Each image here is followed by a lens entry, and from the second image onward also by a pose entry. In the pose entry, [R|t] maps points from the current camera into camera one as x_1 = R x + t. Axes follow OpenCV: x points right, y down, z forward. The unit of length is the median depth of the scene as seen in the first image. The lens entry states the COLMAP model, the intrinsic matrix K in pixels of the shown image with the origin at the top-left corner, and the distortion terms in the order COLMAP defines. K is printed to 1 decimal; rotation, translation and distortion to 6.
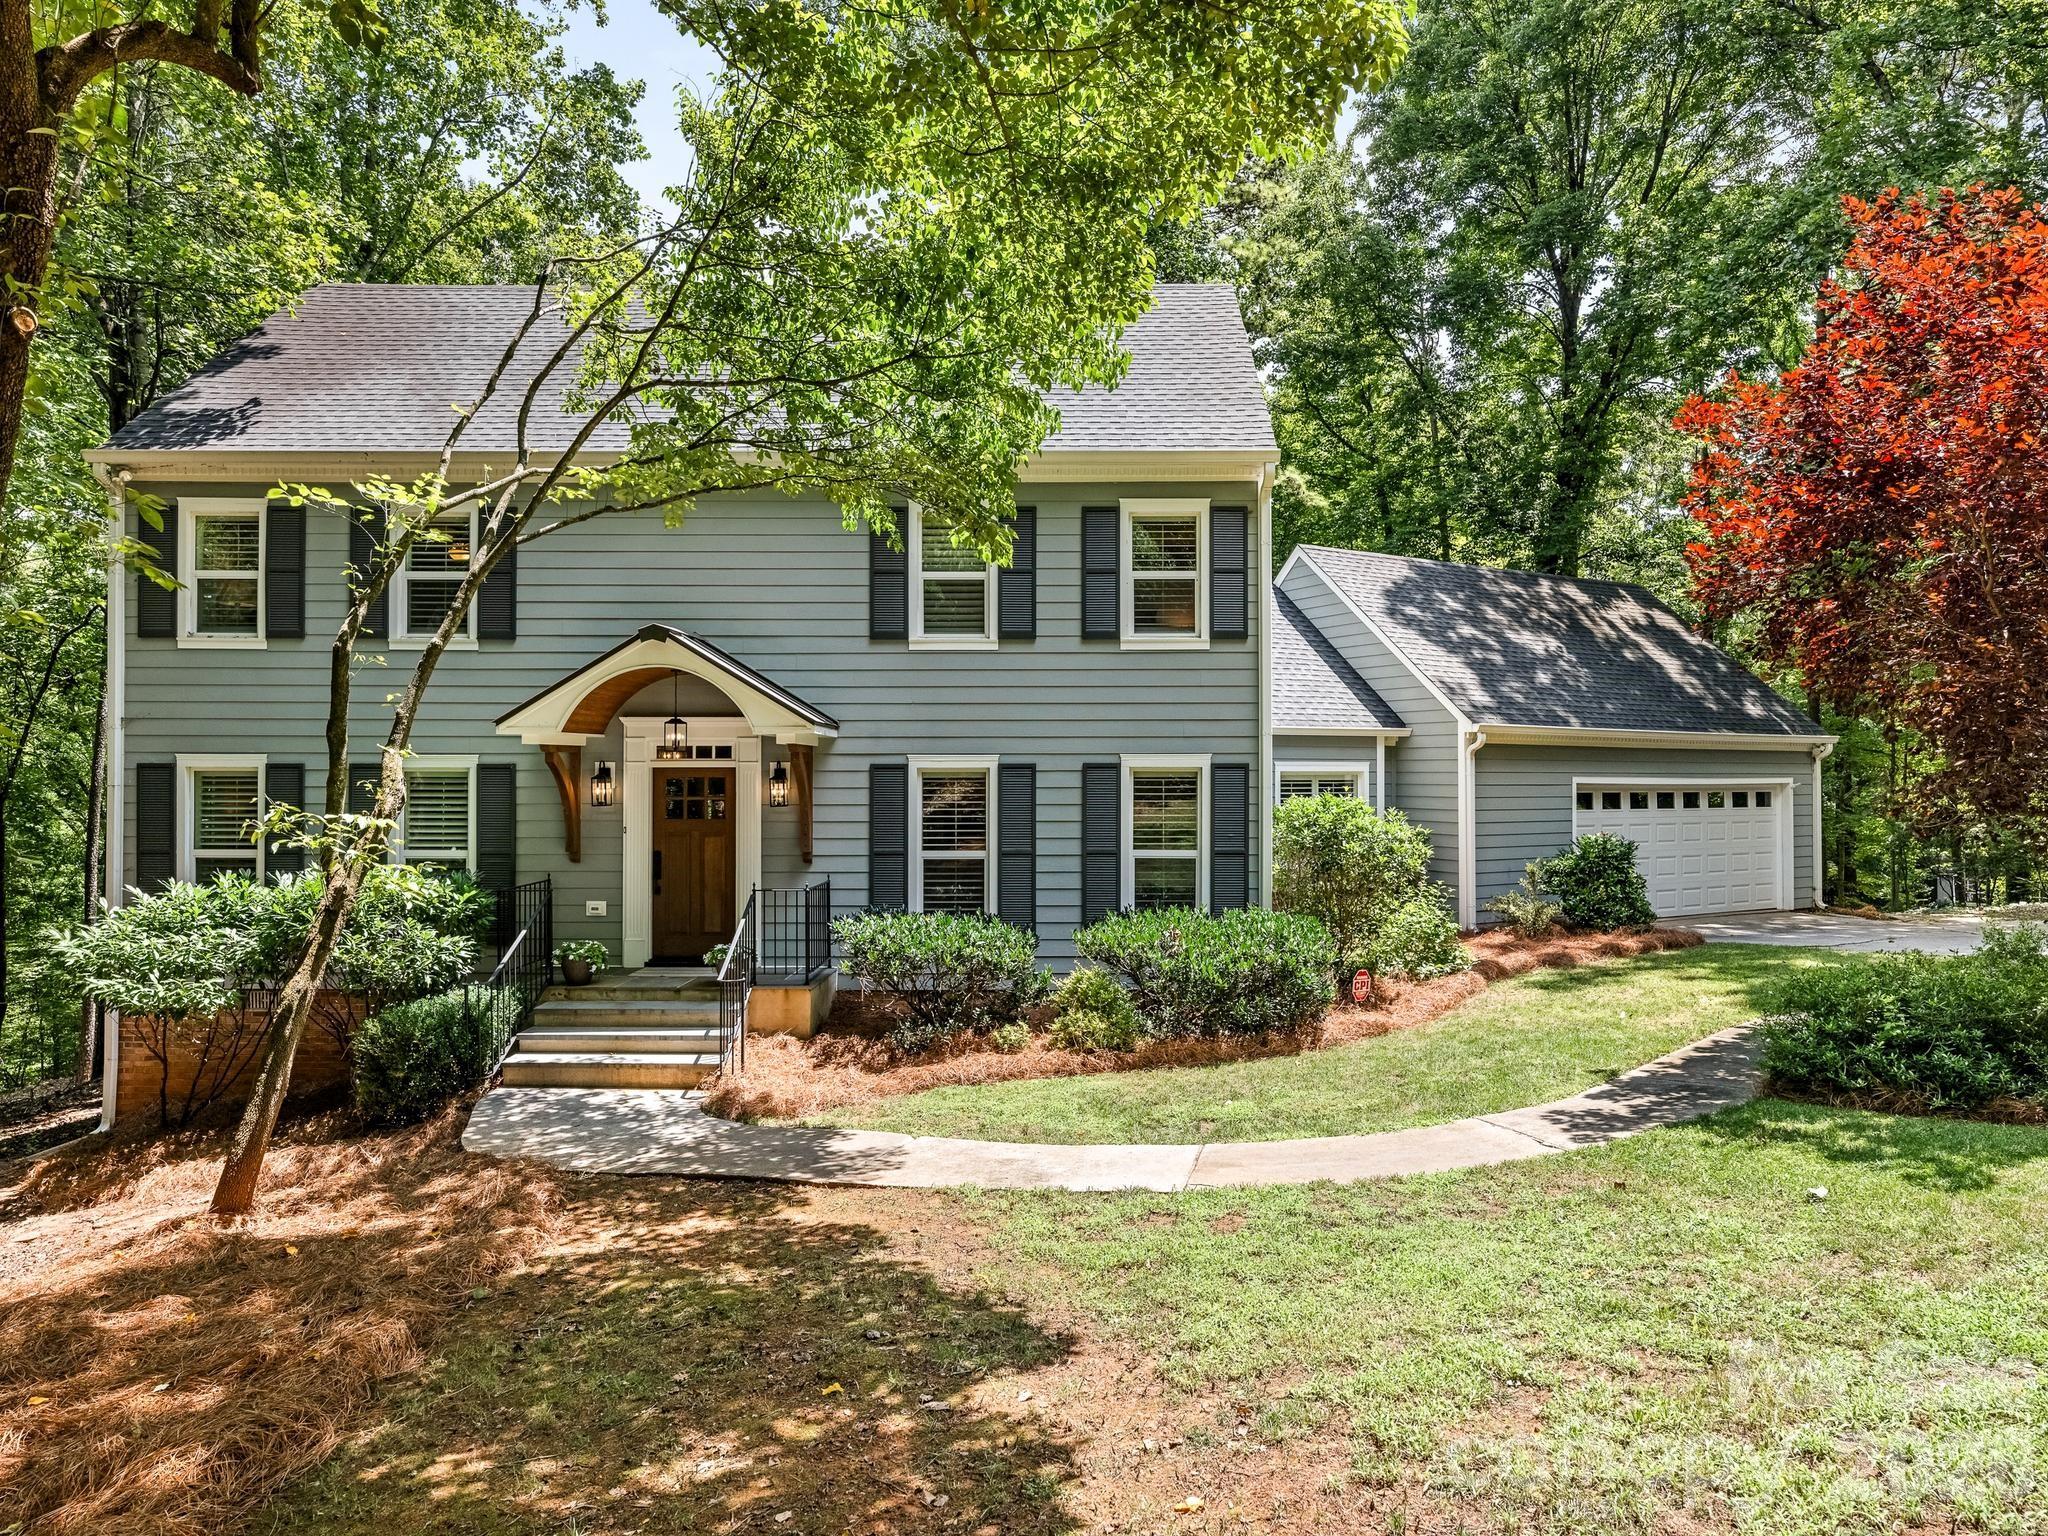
lens RADIAL K [[1125.6, 0, 1029.3], [0, 1125.6, 766.1], [0, 0, 1]] dist [-0.007568, 0.000690]
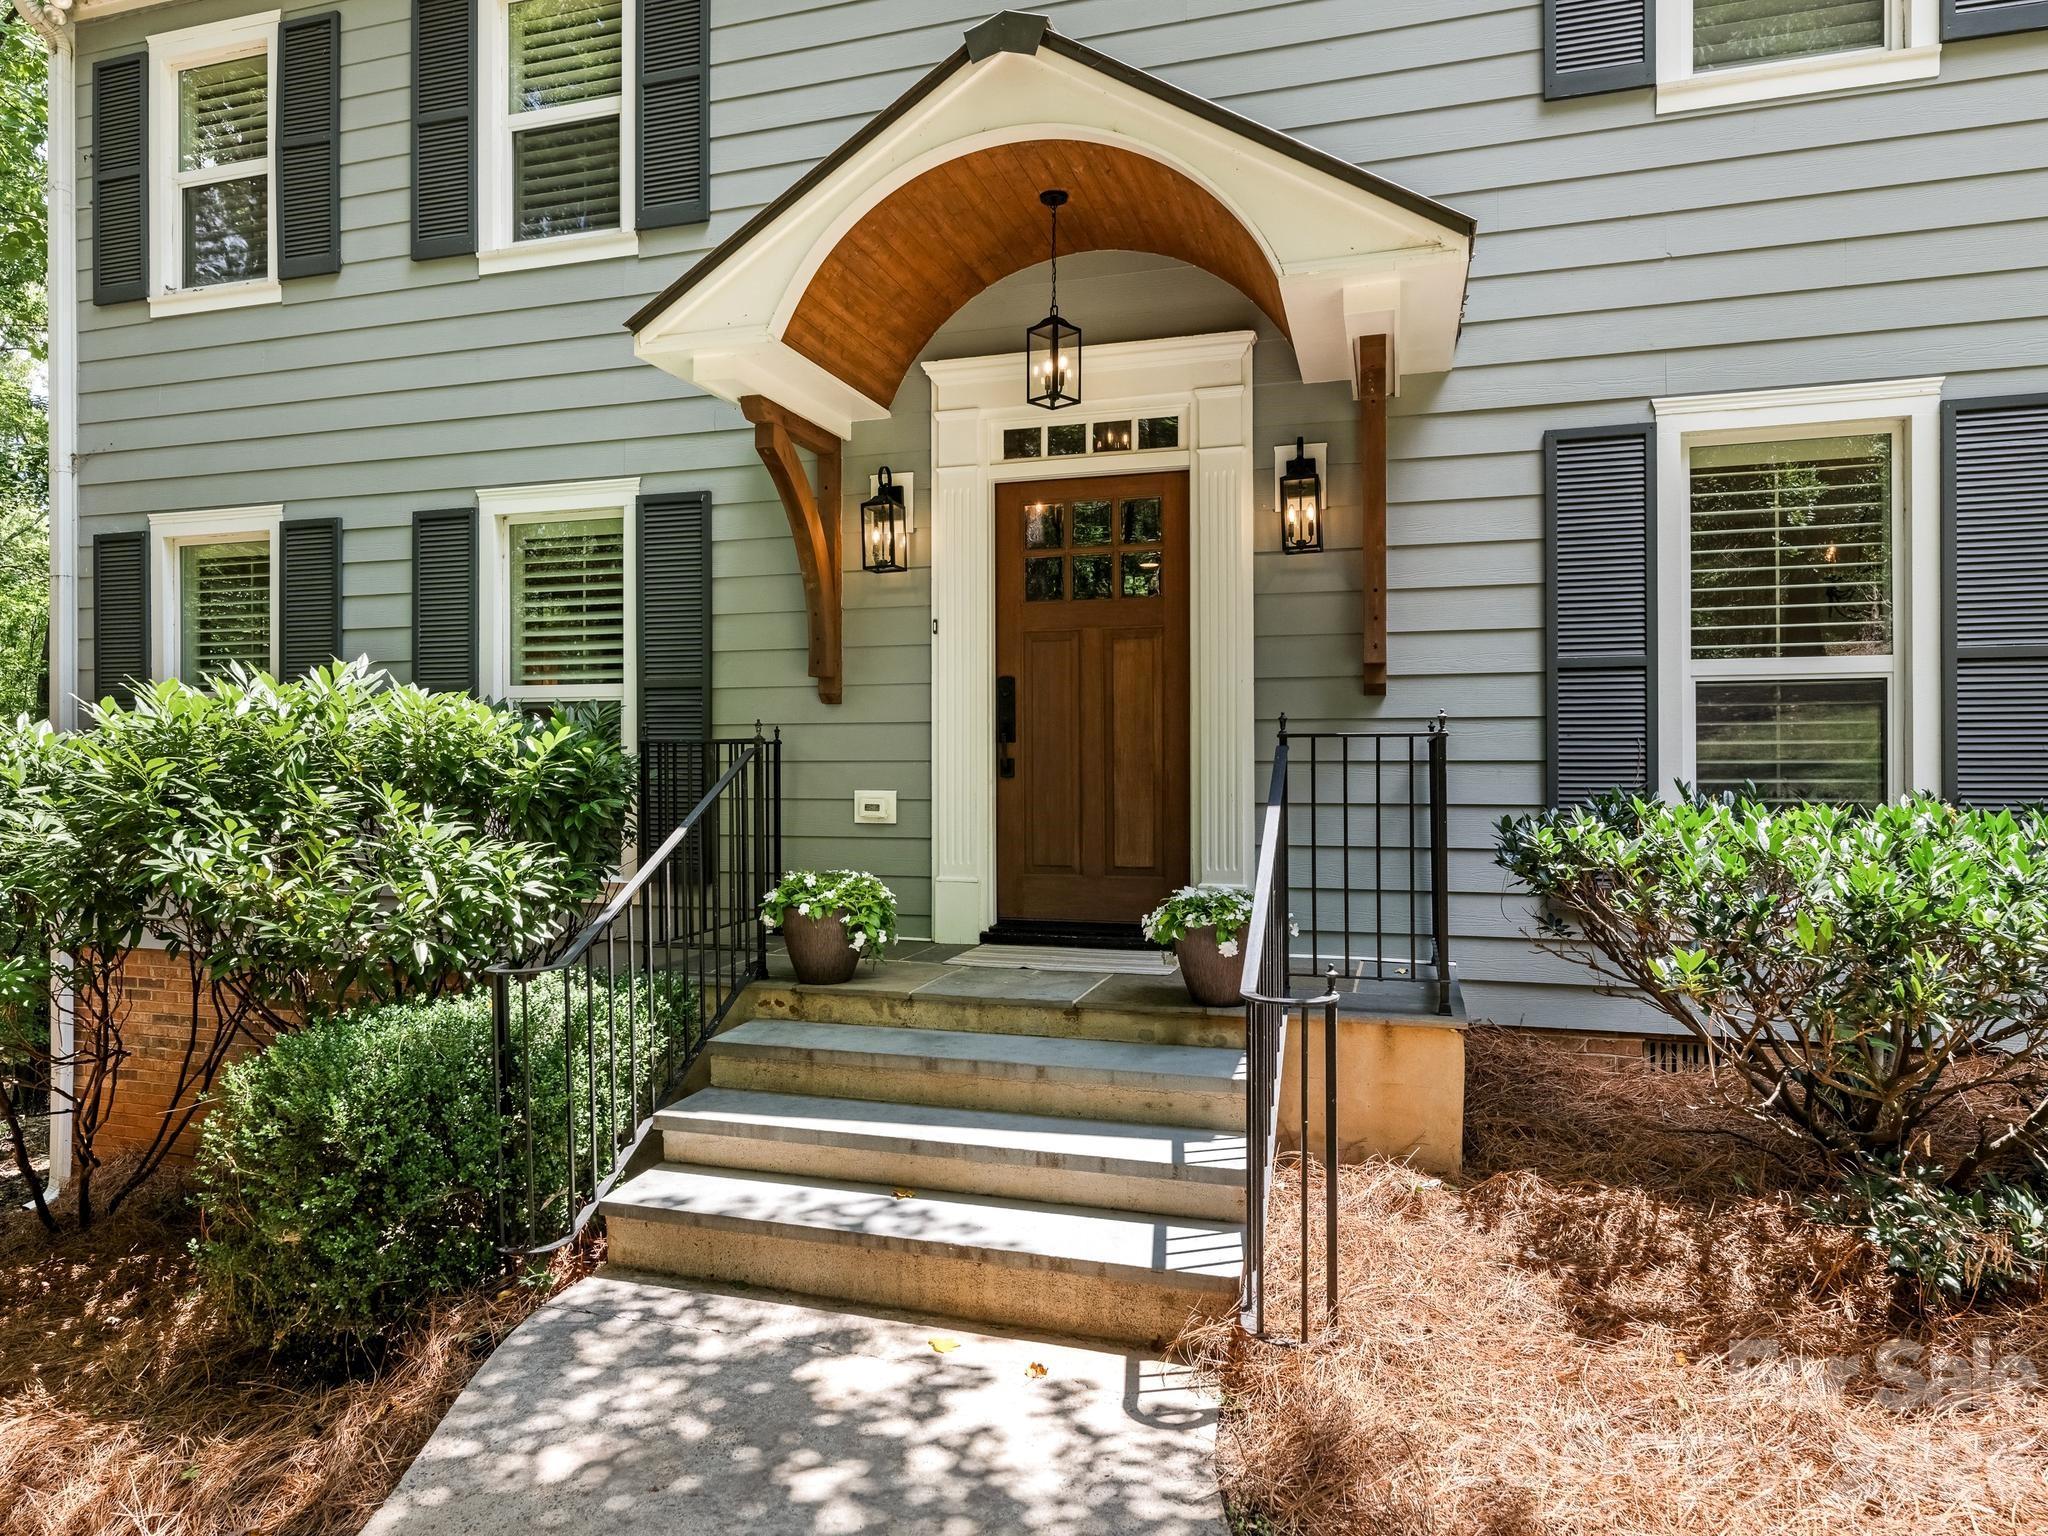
lens RADIAL K [[1125.6, 0, 1022.4], [0, 1125.6, 765.2], [0, 0, 1]] dist [-0.007568, 0.000690]
pose [[0.962468, -0.003133, -0.271376, -0.233083], [0.005073, 0.999966, 0.006447, 0.119847], [0.271347, -0.007582, 0.962452, 0.656334]]
